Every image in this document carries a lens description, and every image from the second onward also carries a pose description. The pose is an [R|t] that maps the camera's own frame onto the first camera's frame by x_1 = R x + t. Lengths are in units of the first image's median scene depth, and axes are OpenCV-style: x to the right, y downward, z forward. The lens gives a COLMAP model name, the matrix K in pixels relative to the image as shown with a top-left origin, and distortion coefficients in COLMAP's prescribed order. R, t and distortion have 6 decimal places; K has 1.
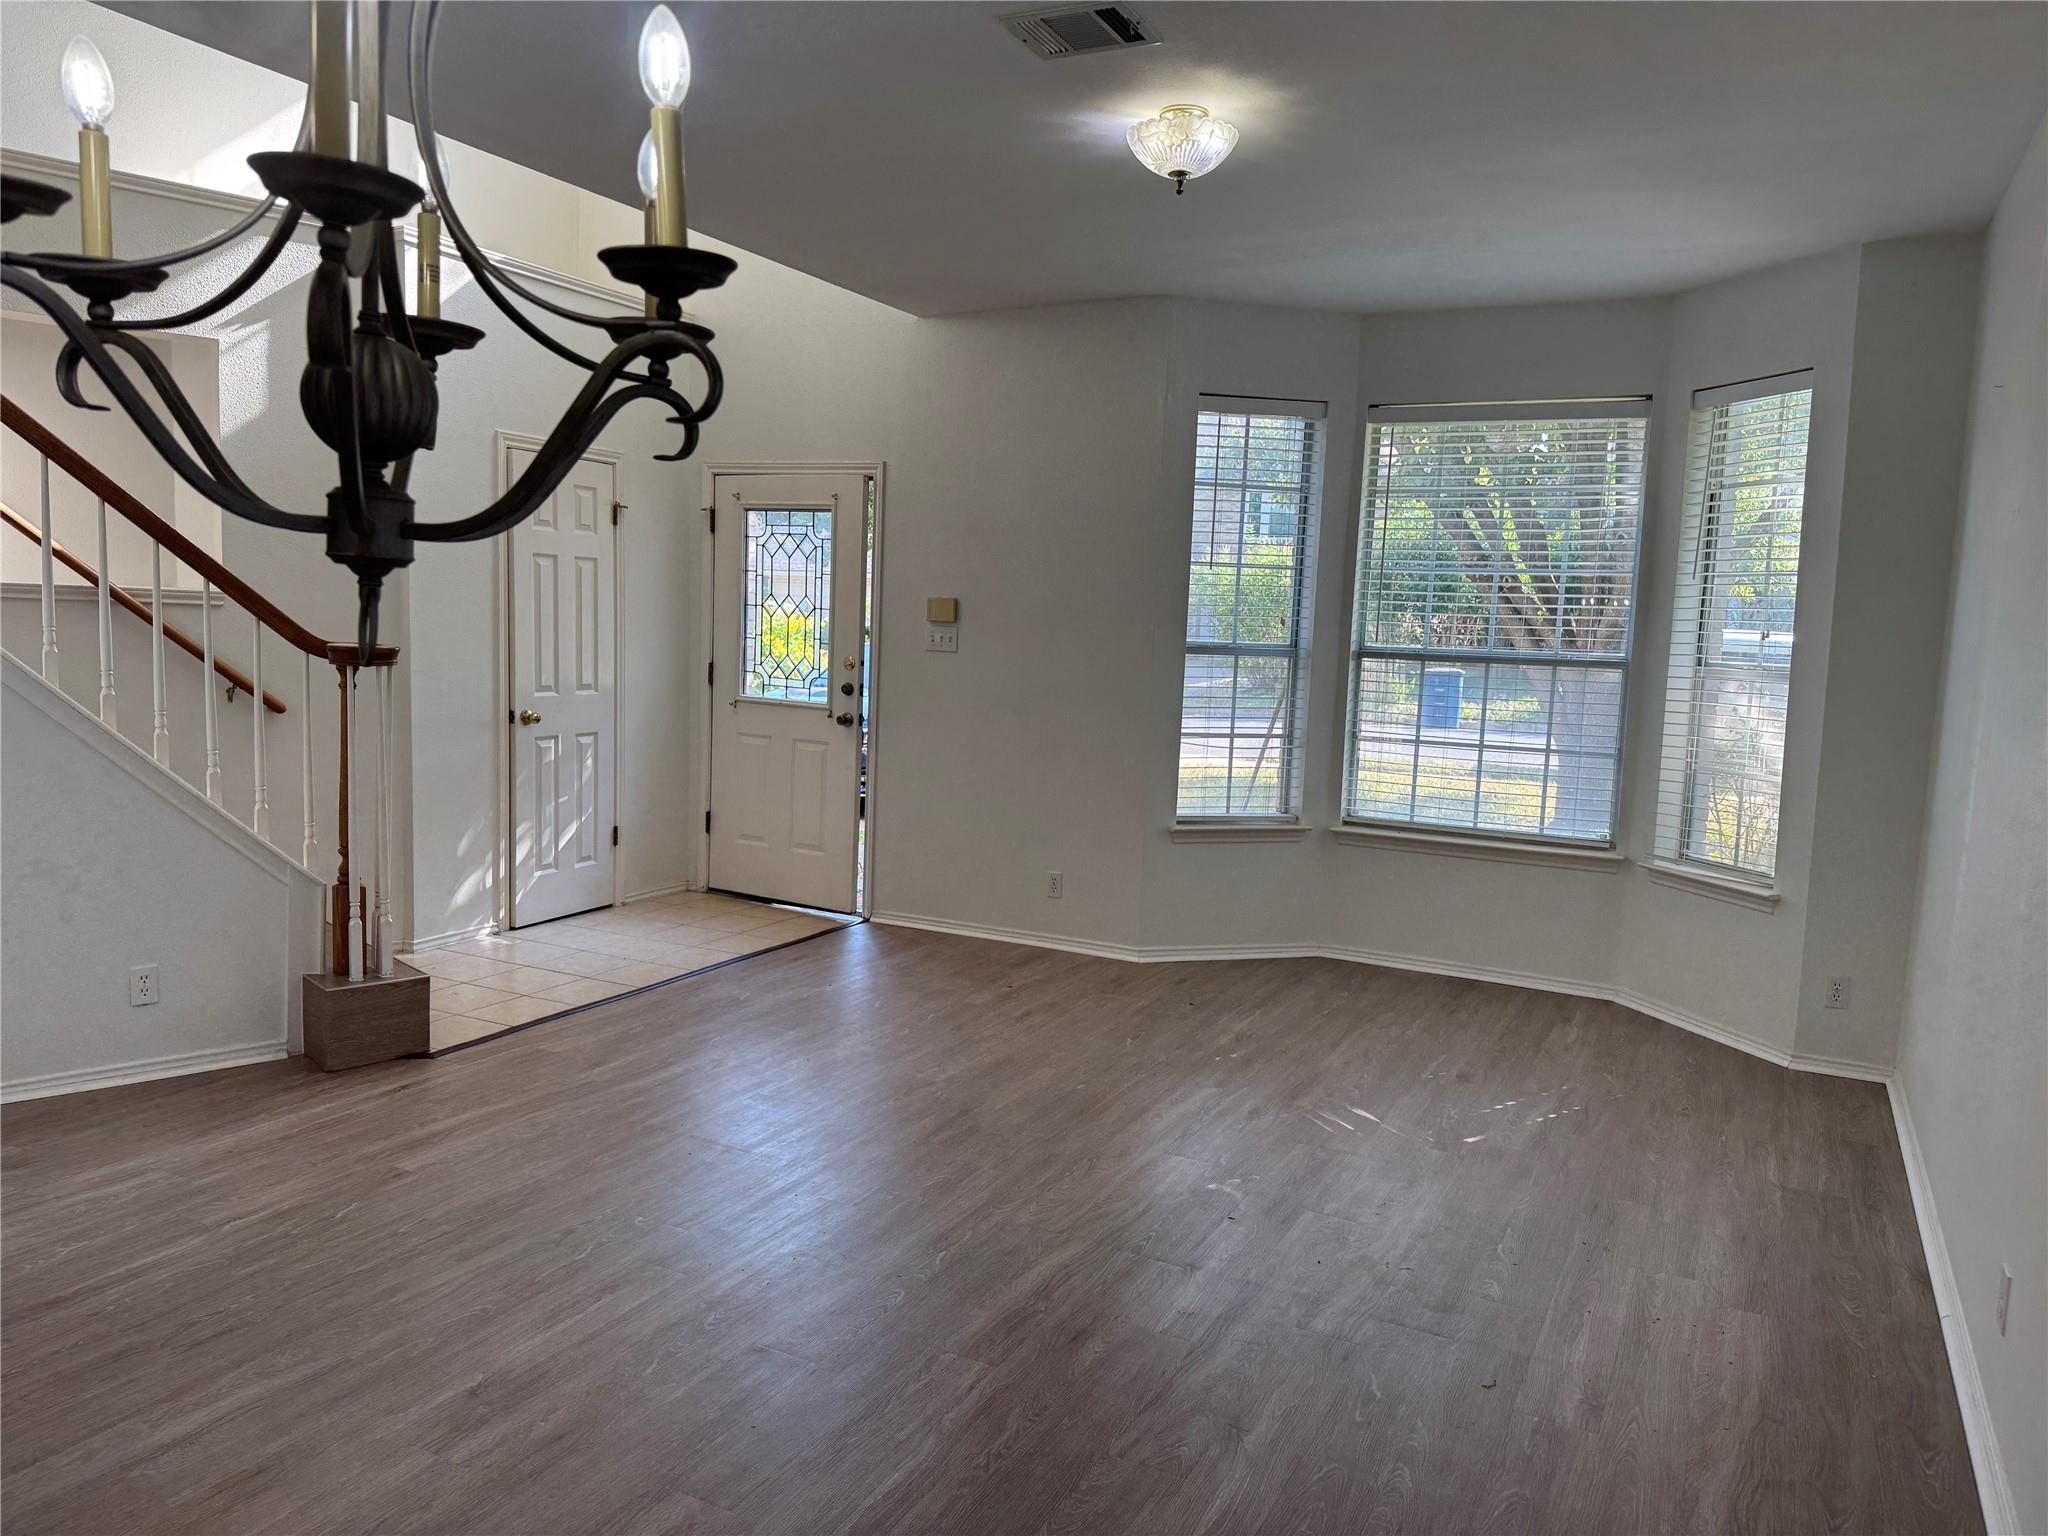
lens RADIAL K [[1447.0, 0, 1034.9], [0, 1447.0, 772.3], [0, 0, 1]] dist [0.026804, -0.002184]
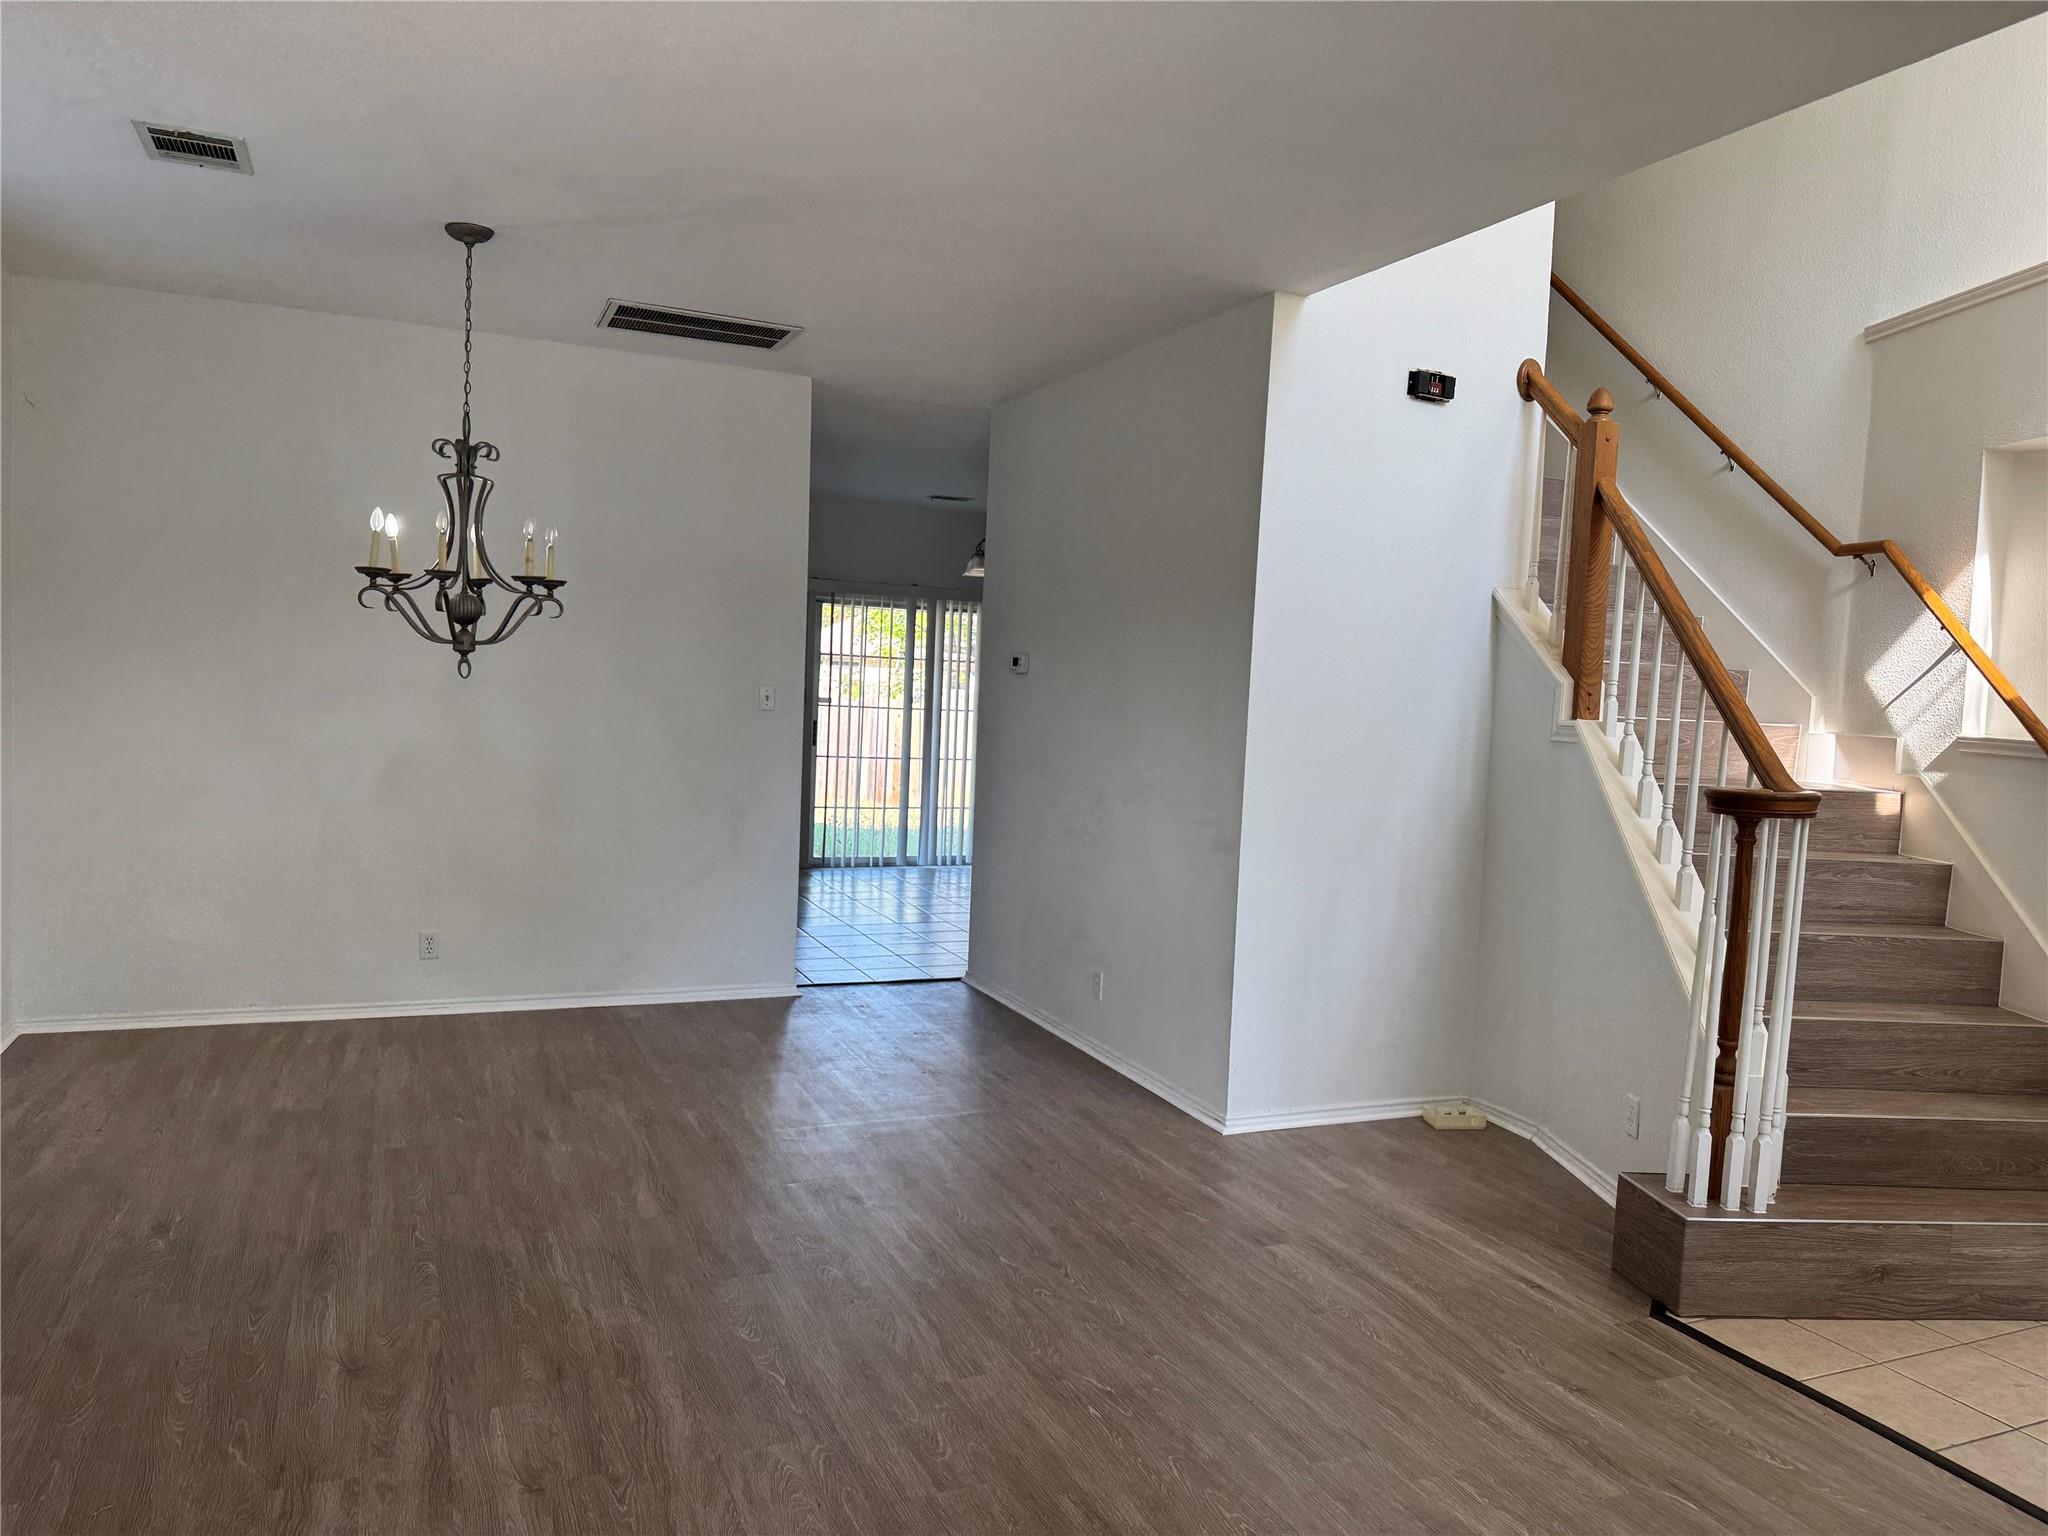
lens RADIAL K [[1447.0, 0, 1034.9], [0, 1447.0, 772.3], [0, 0, 1]] dist [0.026804, -0.002184]
pose [[-0.613145, -0.006840, -0.789940, 0.603370], [-0.156011, 0.981317, 0.112597, -0.186782], [0.774411, 0.192278, -0.602757, 1.694489]]
